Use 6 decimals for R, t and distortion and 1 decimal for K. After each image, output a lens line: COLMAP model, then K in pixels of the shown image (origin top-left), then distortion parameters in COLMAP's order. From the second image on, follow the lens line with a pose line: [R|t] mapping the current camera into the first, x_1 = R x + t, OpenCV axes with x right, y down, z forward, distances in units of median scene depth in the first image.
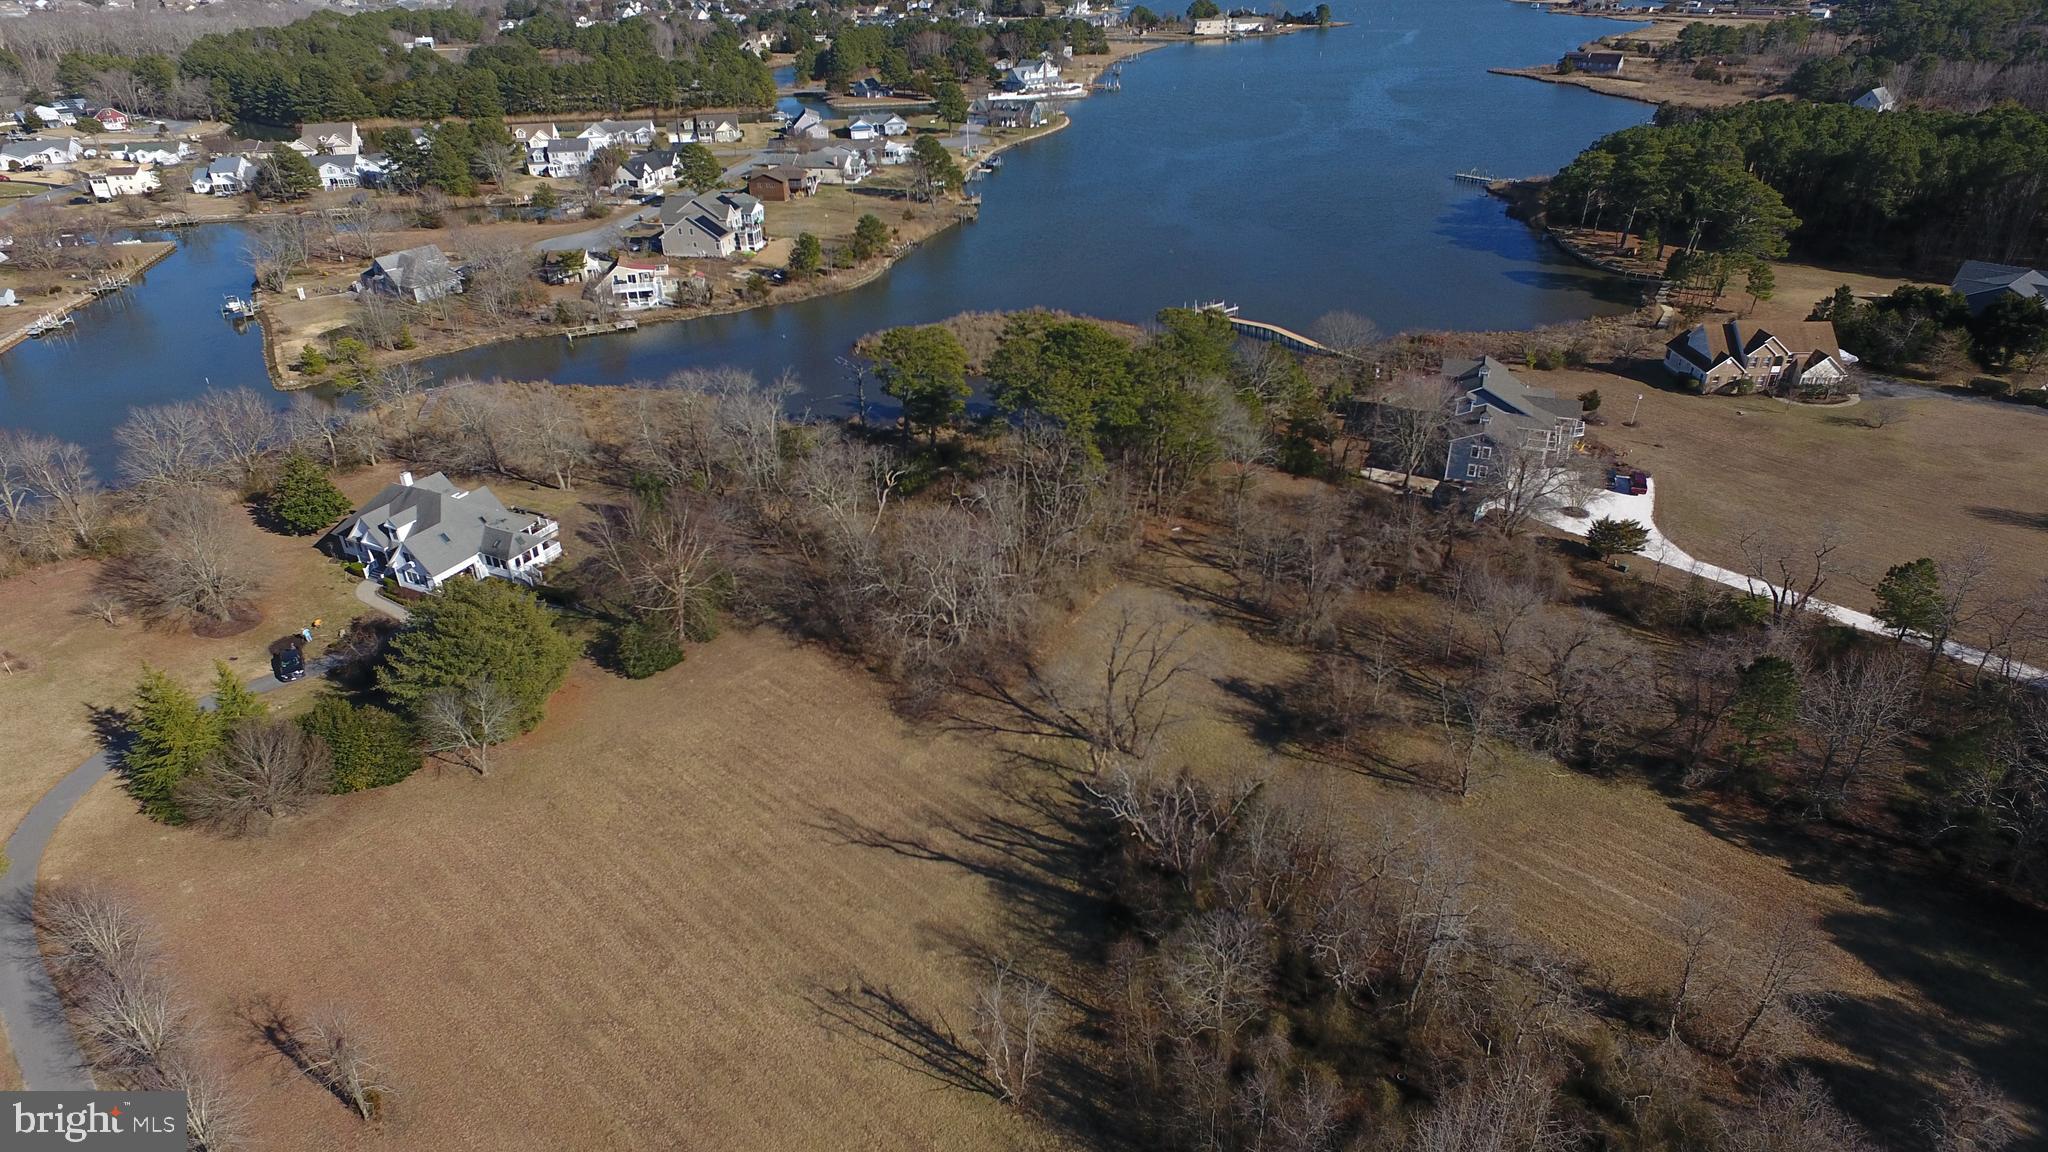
lens RADIAL K [[1187.9, 0, 1010.7], [0, 1187.9, 571.3], [0, 0, 1]] dist [-0.009509, 0.013327]
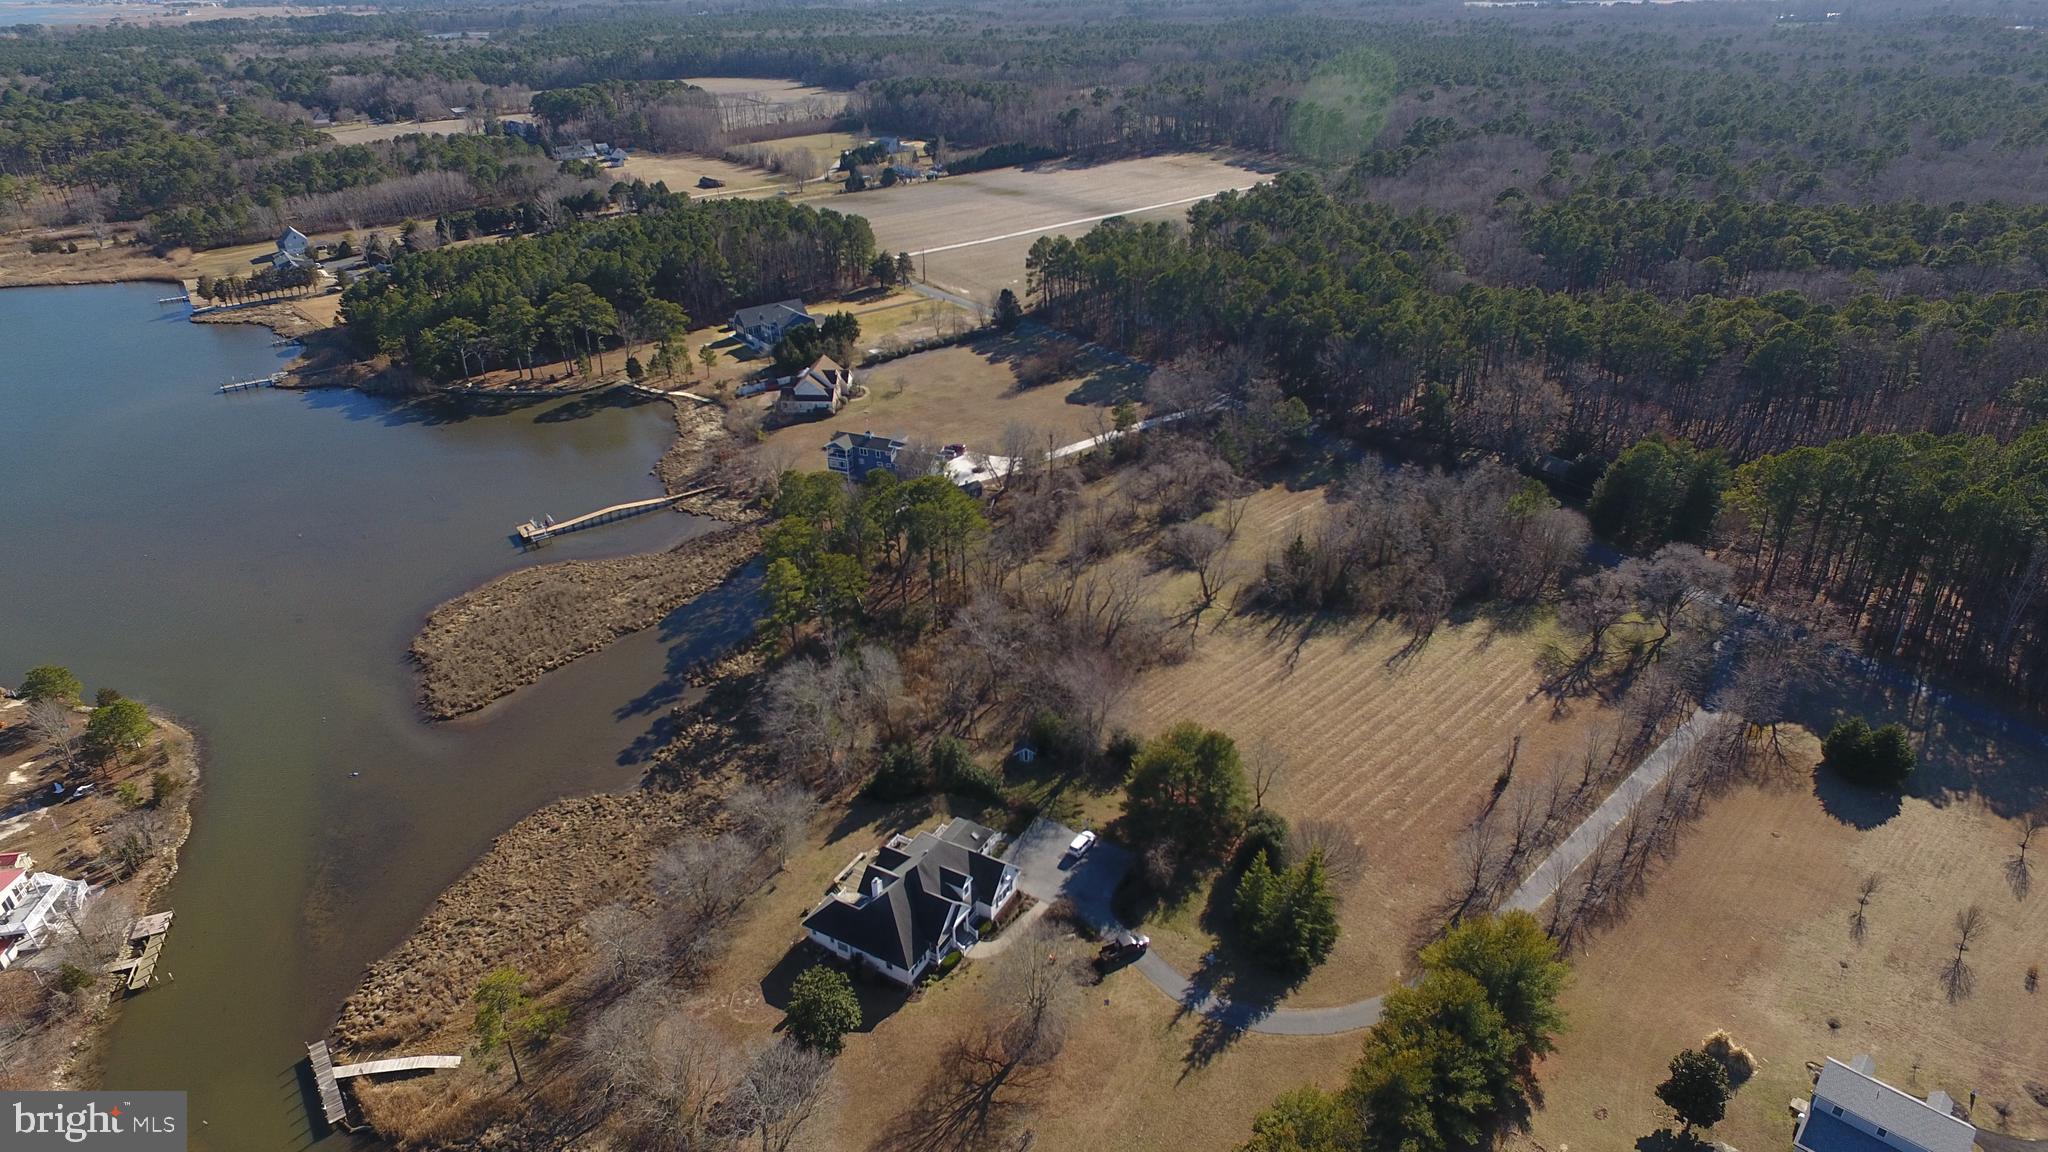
lens RADIAL K [[1187.9, 0, 1013.4], [0, 1187.9, 569.8], [0, 0, 1]] dist [-0.009509, 0.013327]
pose [[0.068266, -0.447933, 0.891457, -1.535064], [0.498596, 0.789270, 0.358406, -0.702952], [-0.864142, 0.420010, 0.277218, 0.650636]]
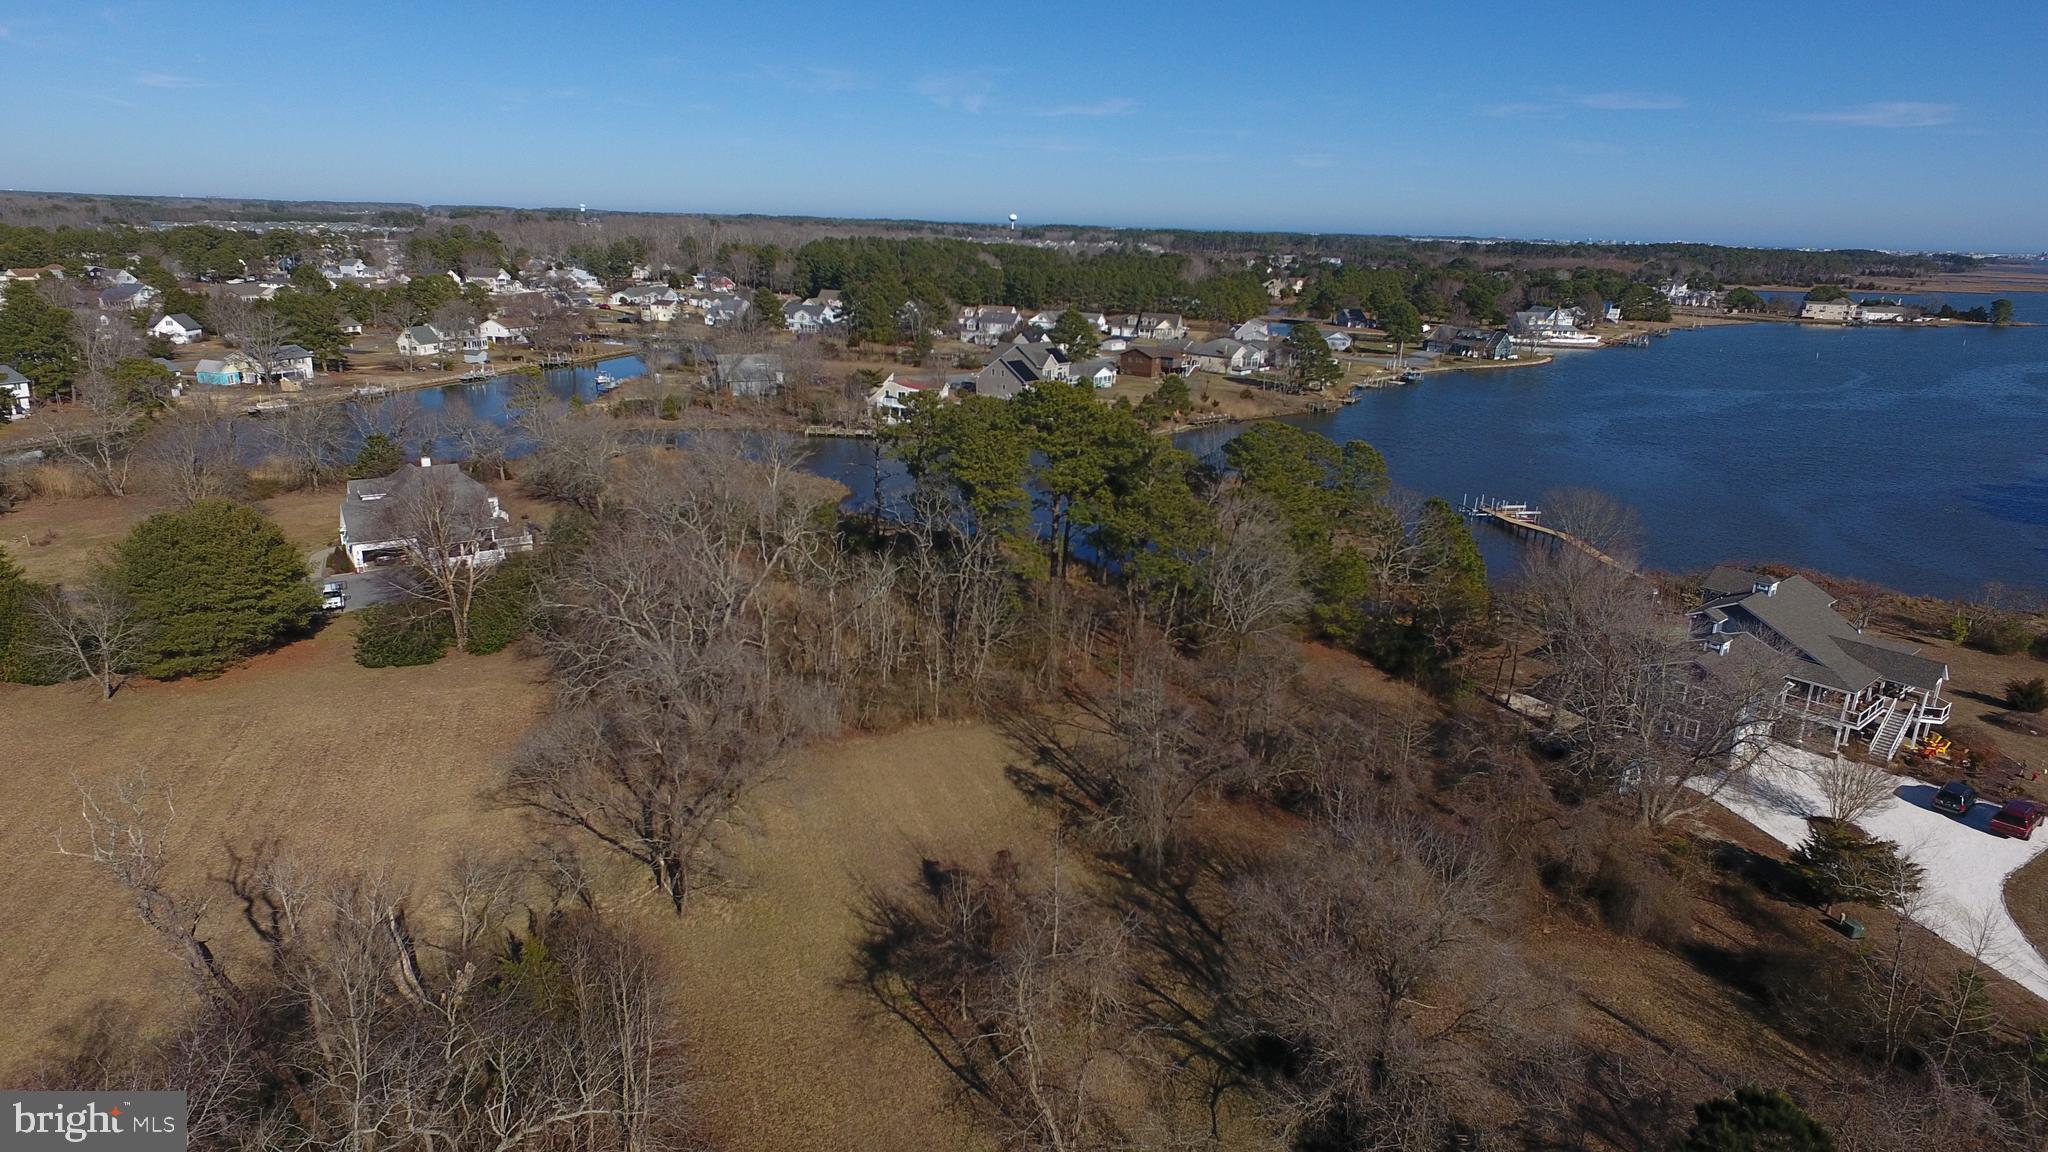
lens RADIAL K [[1187.9, 0, 1014.8], [0, 1187.9, 567.2], [0, 0, 1]] dist [-0.009509, 0.013327]
pose [[0.876590, 0.176562, -0.447678, 0.465626], [-0.270451, 0.950205, -0.154809, 0.028819], [0.398052, 0.256779, 0.880692, 0.429281]]
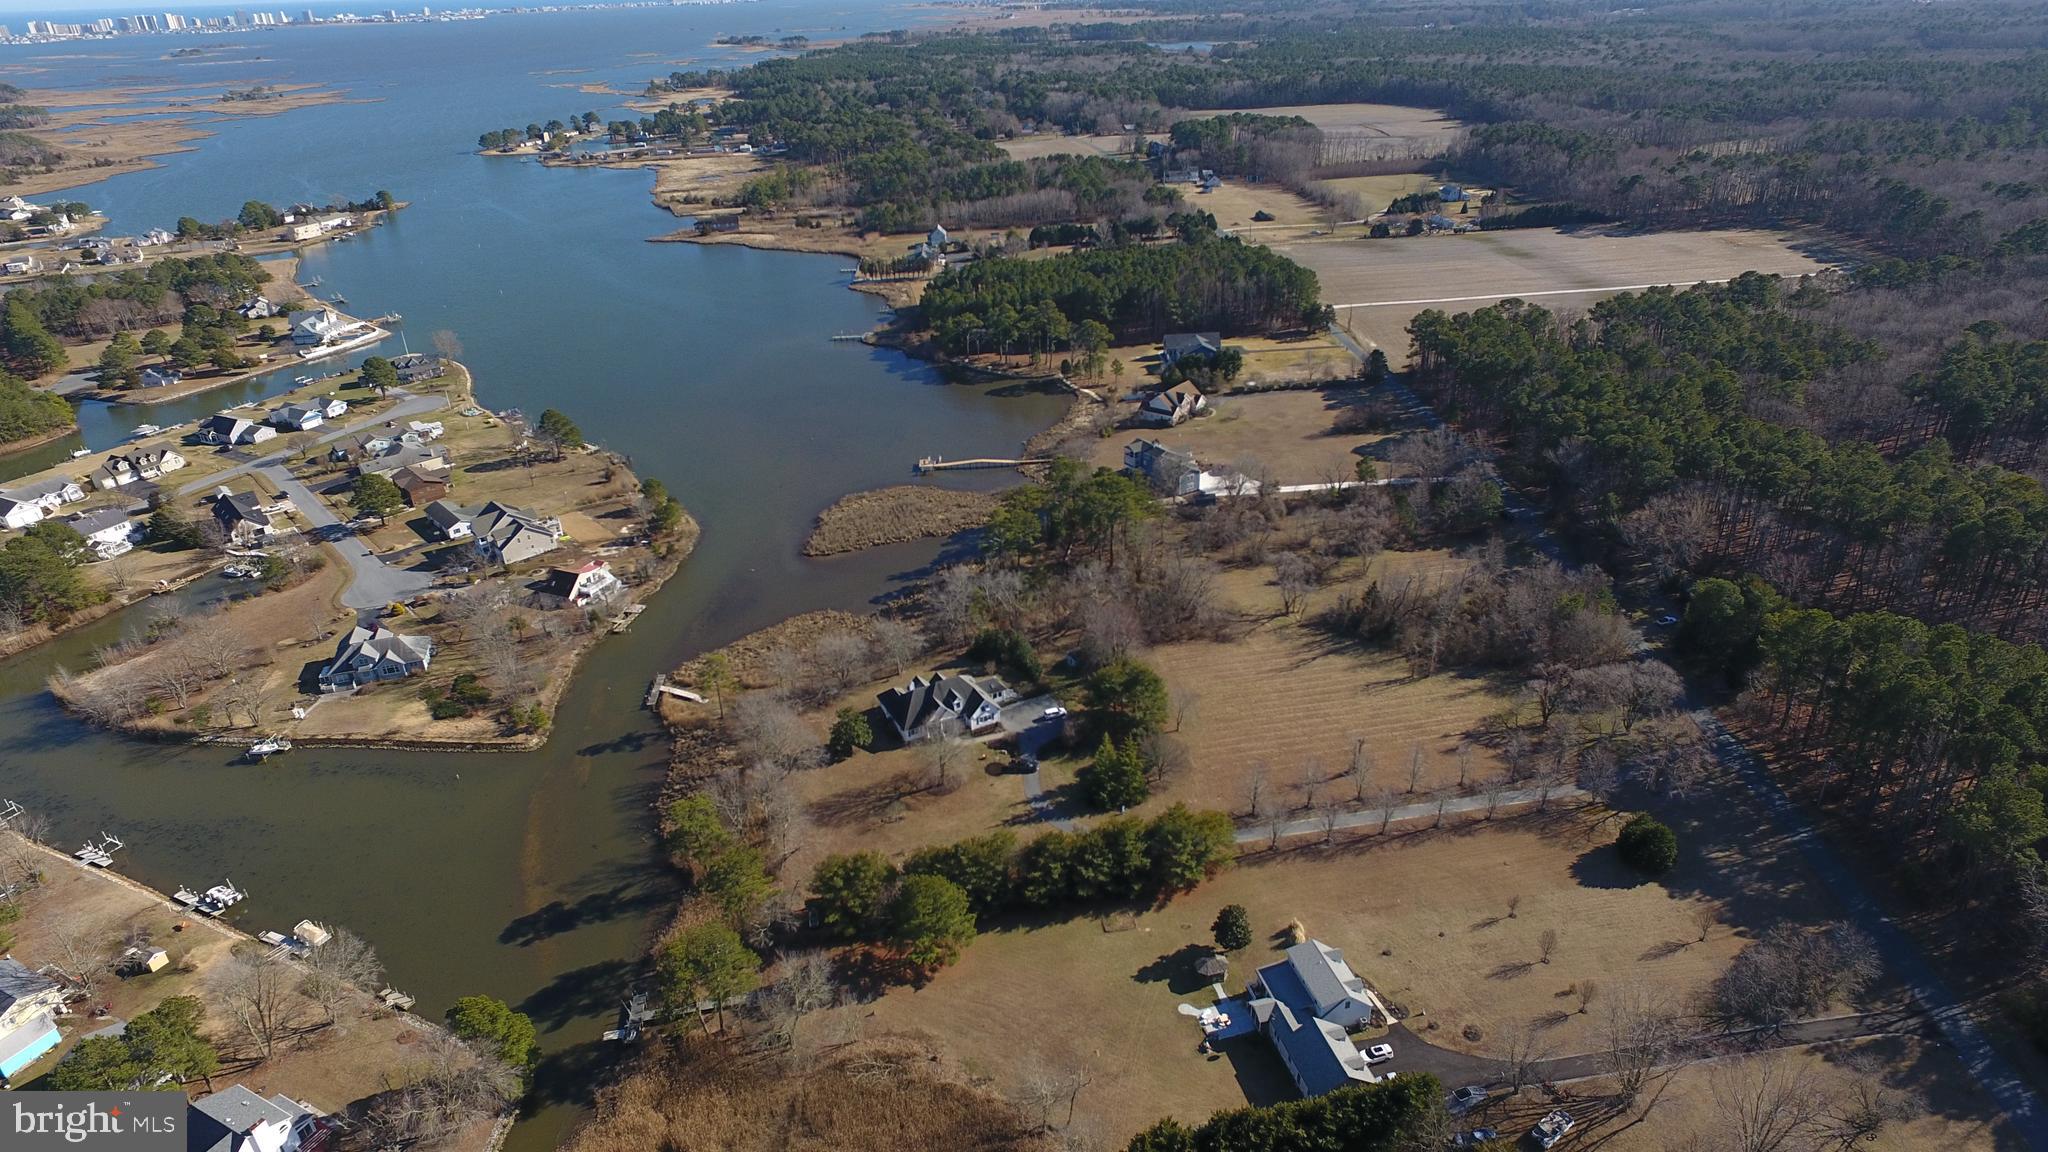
lens RADIAL K [[1187.9, 0, 1012.3], [0, 1187.9, 570.4], [0, 0, 1]] dist [-0.009509, 0.013327]
pose [[0.601360, -0.365605, 0.710422, -1.931032], [0.407633, 0.905127, 0.120752, -0.459916], [-0.687170, 0.216976, 0.693339, -0.383895]]
